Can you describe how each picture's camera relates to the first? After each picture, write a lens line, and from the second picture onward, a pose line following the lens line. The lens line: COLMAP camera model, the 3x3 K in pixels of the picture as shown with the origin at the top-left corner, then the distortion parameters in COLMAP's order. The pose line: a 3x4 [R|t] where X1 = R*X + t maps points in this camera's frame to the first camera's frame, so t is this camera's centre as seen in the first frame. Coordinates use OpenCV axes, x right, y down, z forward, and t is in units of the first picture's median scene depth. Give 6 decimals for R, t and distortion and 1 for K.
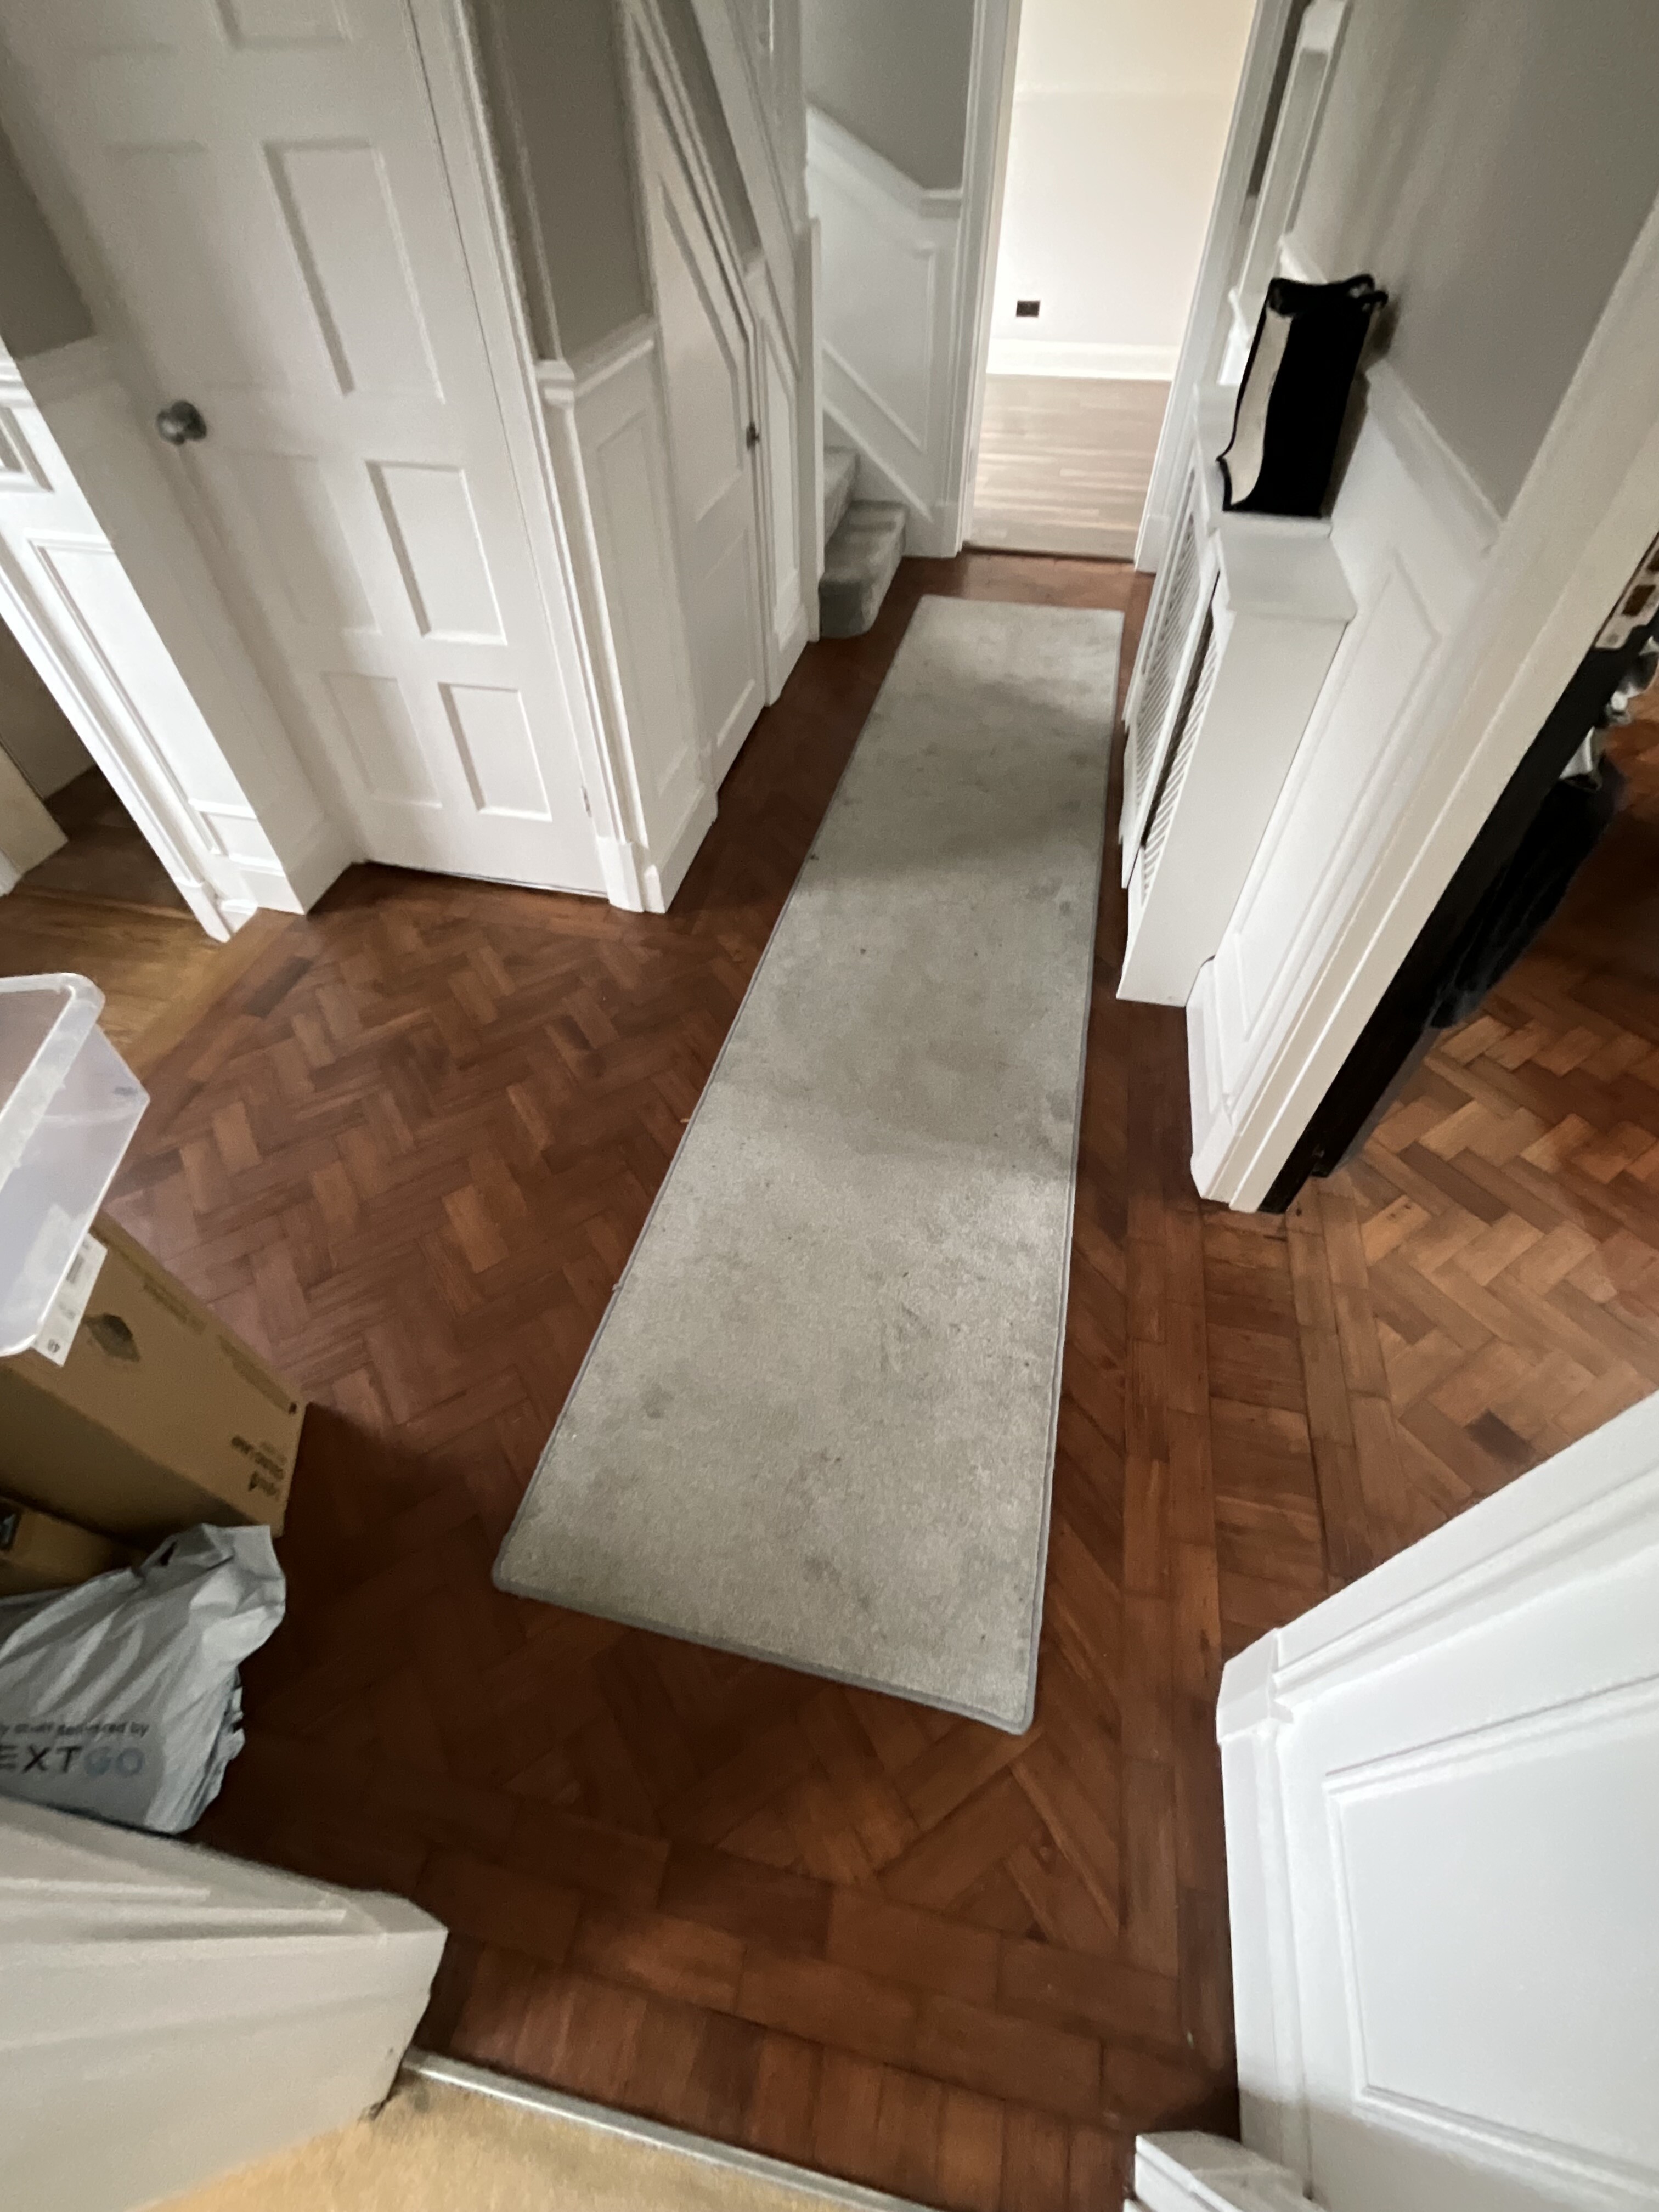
lens RADIAL K [[926.0, 0, 829.5], [0, 926.0, 1106.0], [0, 0, 1]] dist [0.024259, 0.000087]
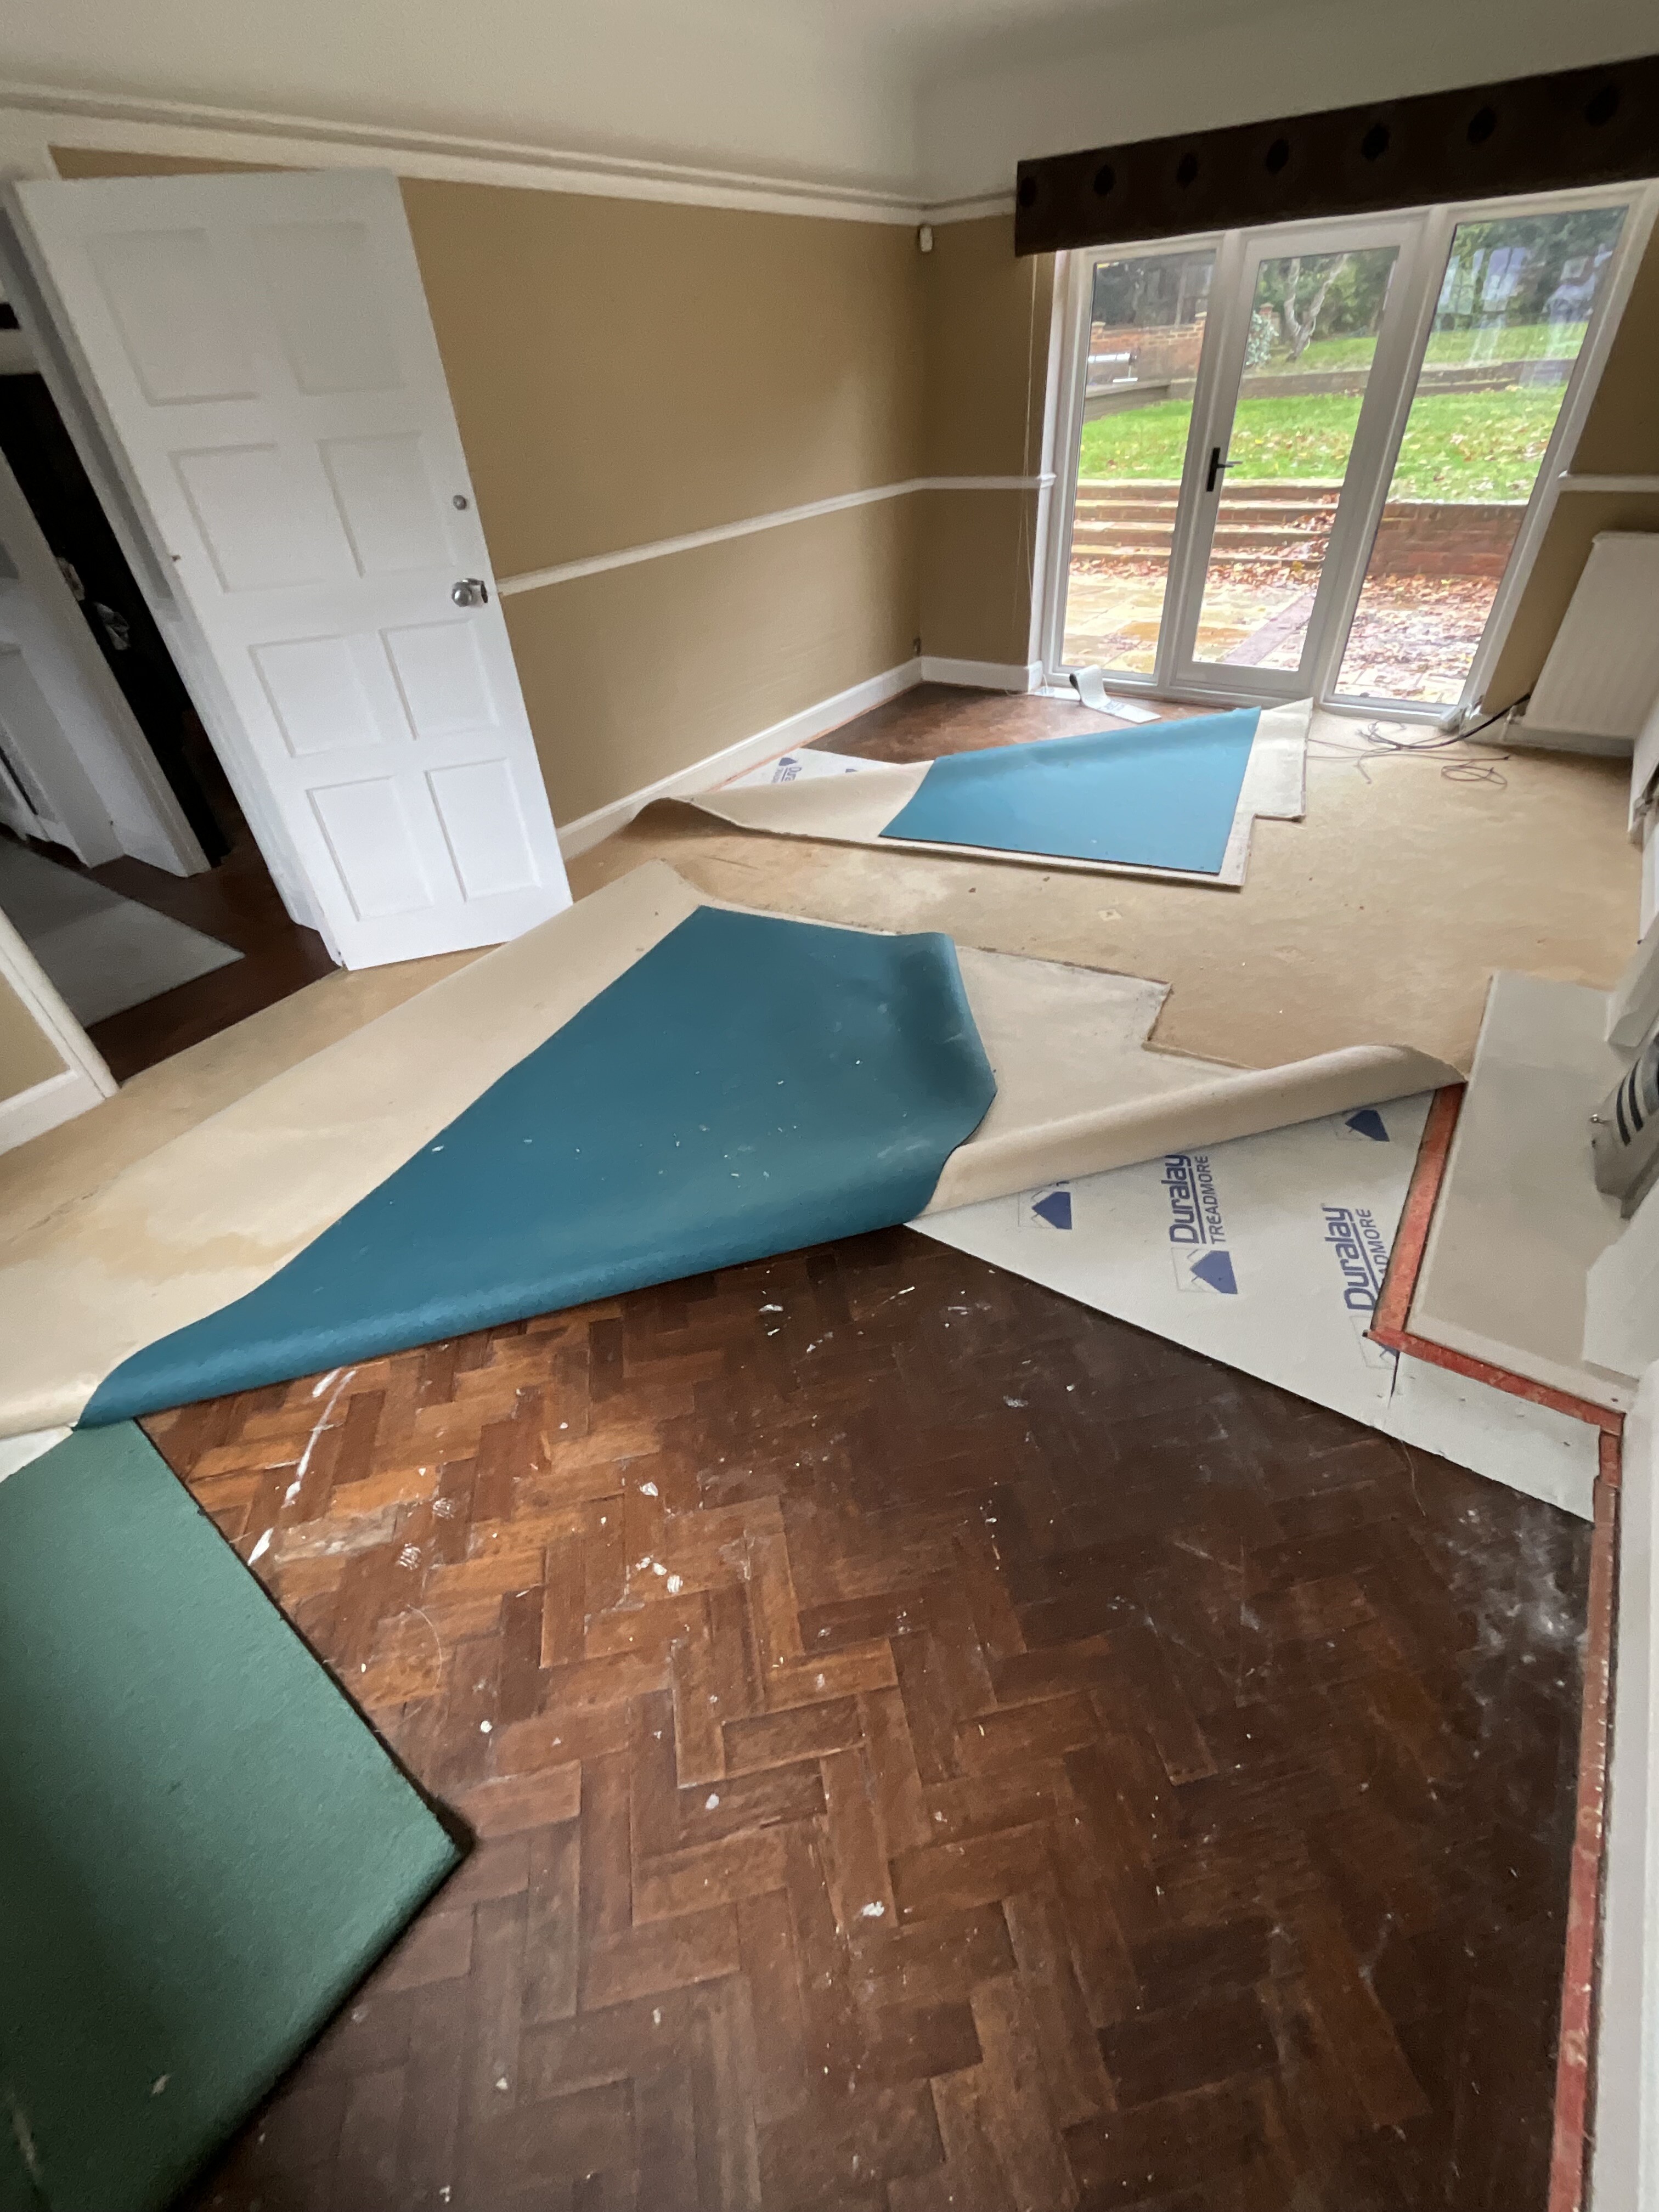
lens RADIAL K [[941.6, 0, 829.5], [0, 941.6, 1106.0], [0, 0, 1]] dist [-0.005428, 0.000089]
pose [[0.382229, -0.589545, 0.711574, -0.535538], [0.732120, 0.663053, 0.156080, 0.701475], [-0.563828, 0.461299, 0.685056, -0.669664]]
